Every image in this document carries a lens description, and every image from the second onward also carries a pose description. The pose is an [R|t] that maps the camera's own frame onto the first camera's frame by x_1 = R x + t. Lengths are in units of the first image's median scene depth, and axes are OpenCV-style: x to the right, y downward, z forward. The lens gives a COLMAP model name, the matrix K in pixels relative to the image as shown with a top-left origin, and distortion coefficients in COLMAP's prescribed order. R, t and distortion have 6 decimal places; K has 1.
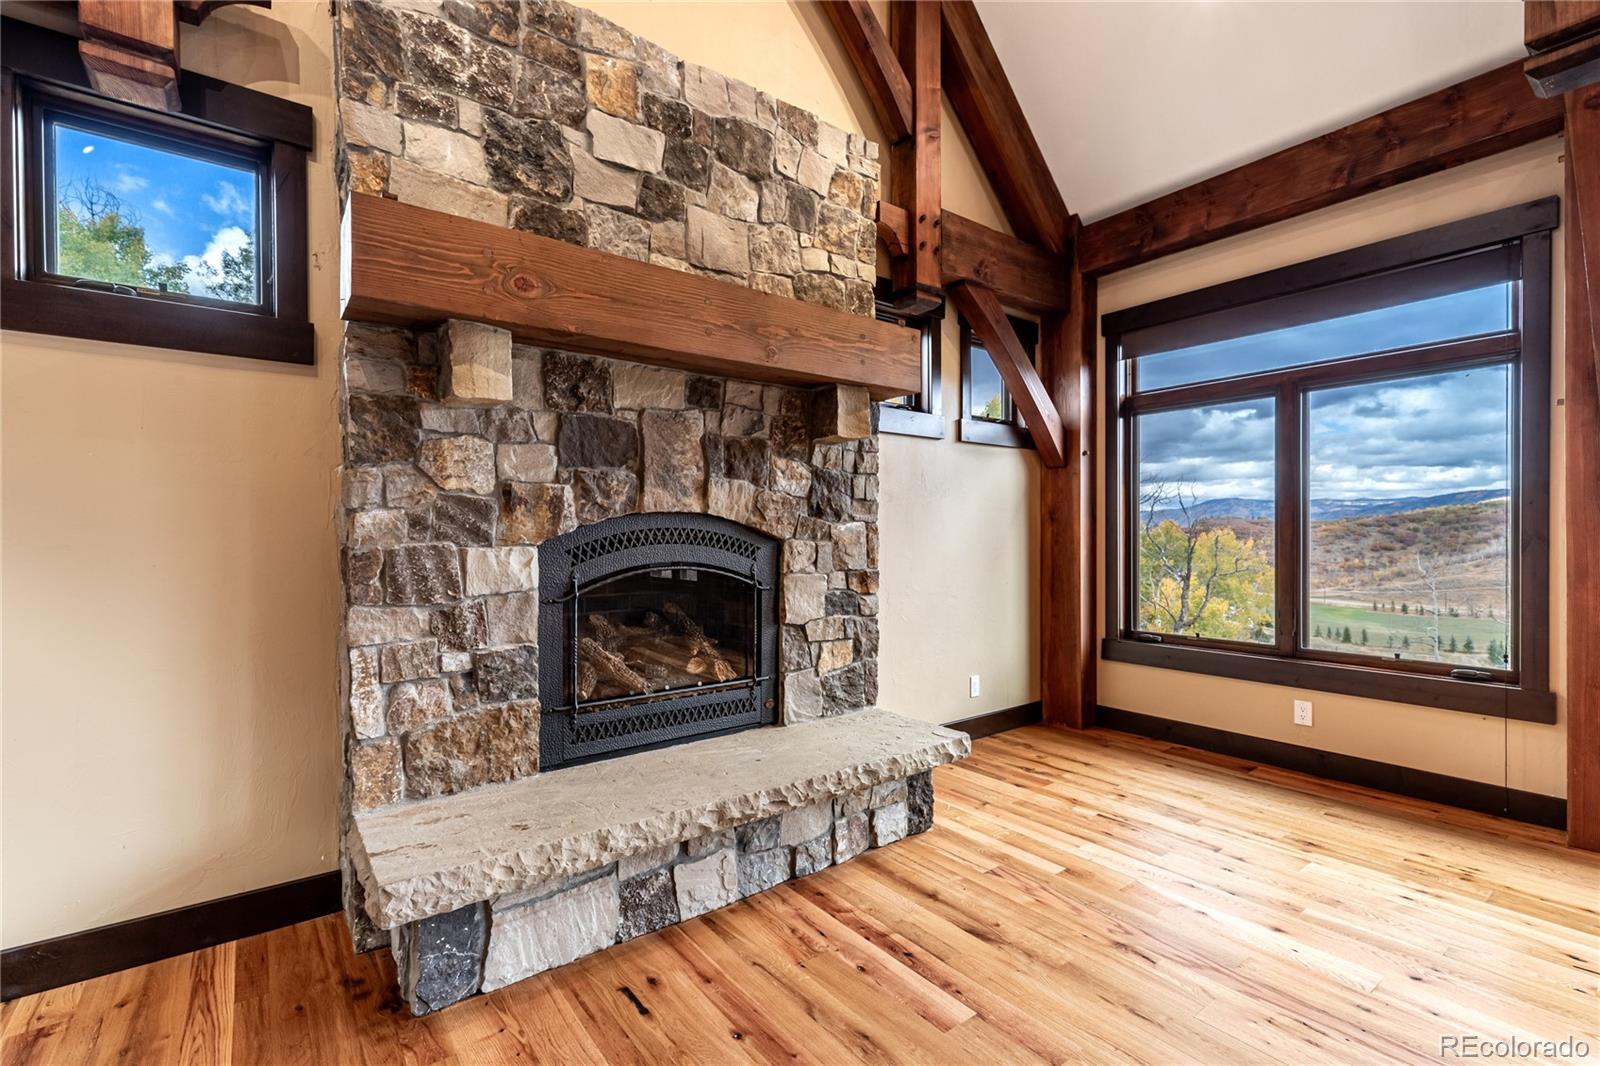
lens RADIAL K [[707.9, 0, 799.2], [0, 707.9, 542.1], [0, 0, 1]] dist [0.001518, 0.000423]
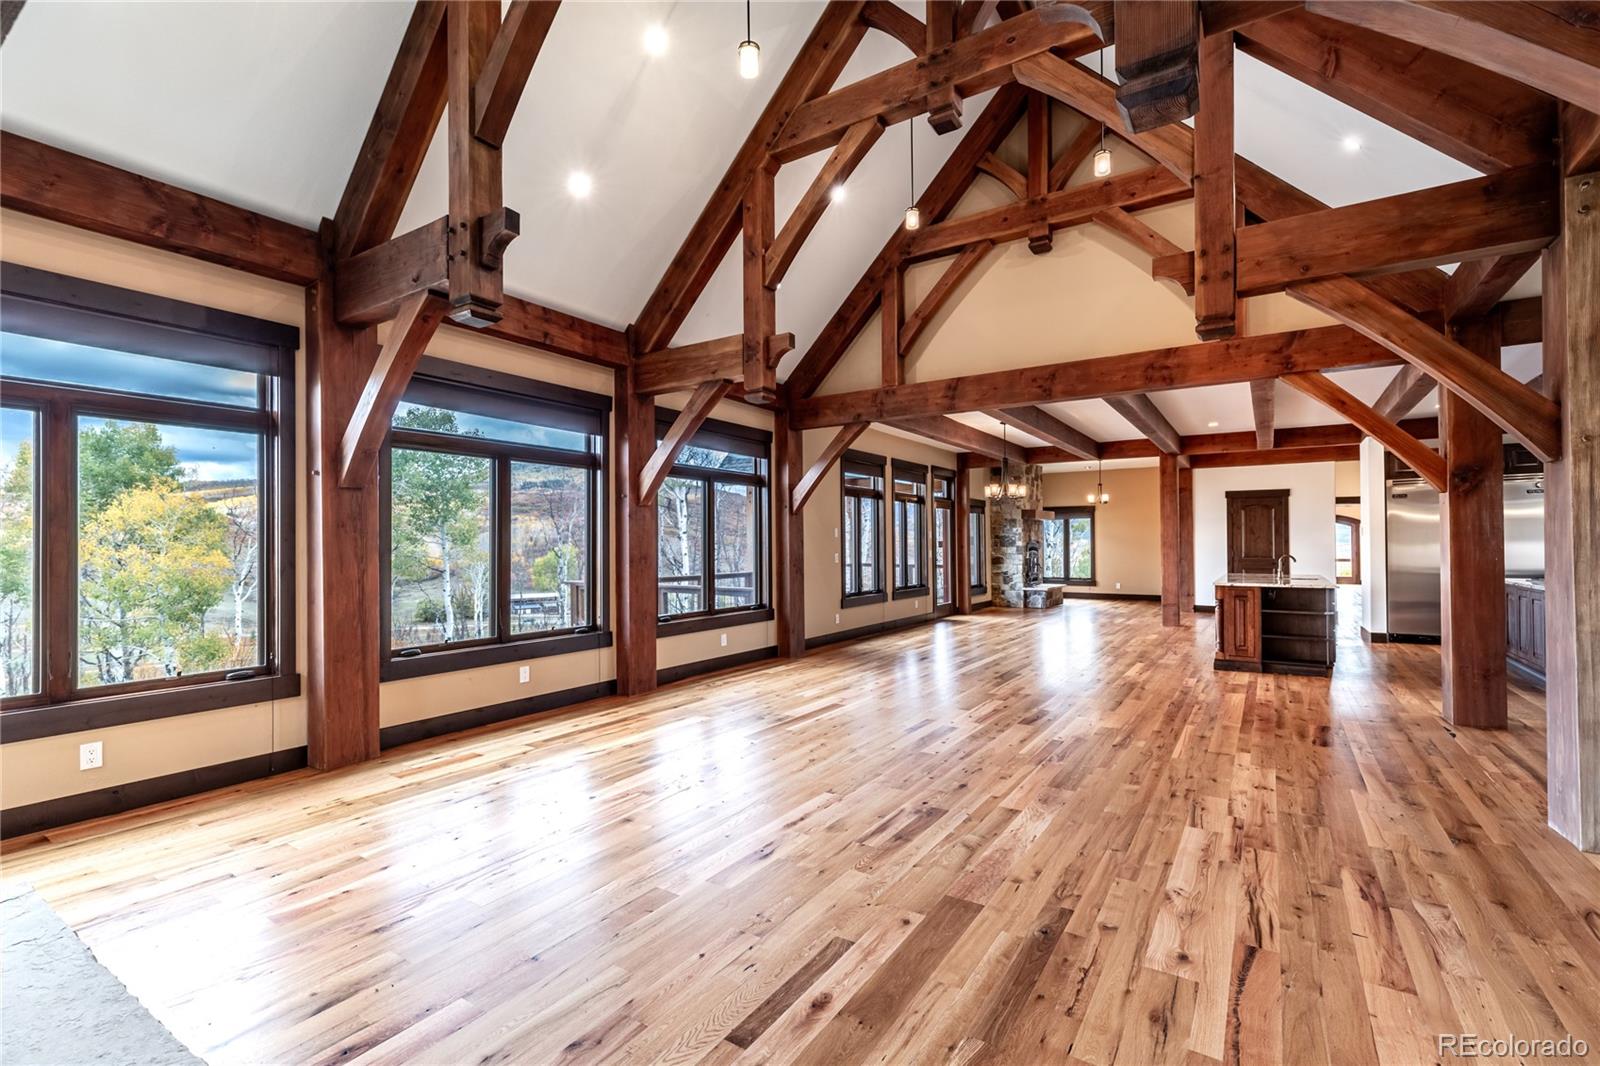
lens RADIAL K [[711.2, 0, 796.4], [0, 711.2, 537.7], [0, 0, 1]] dist [-0.001834, 0.000242]
pose [[-0.336760, 0.012571, 0.941507, -0.587828], [0.015633, 0.999848, -0.007758, -0.031972], [-0.941461, 0.012106, -0.336905, 0.504578]]
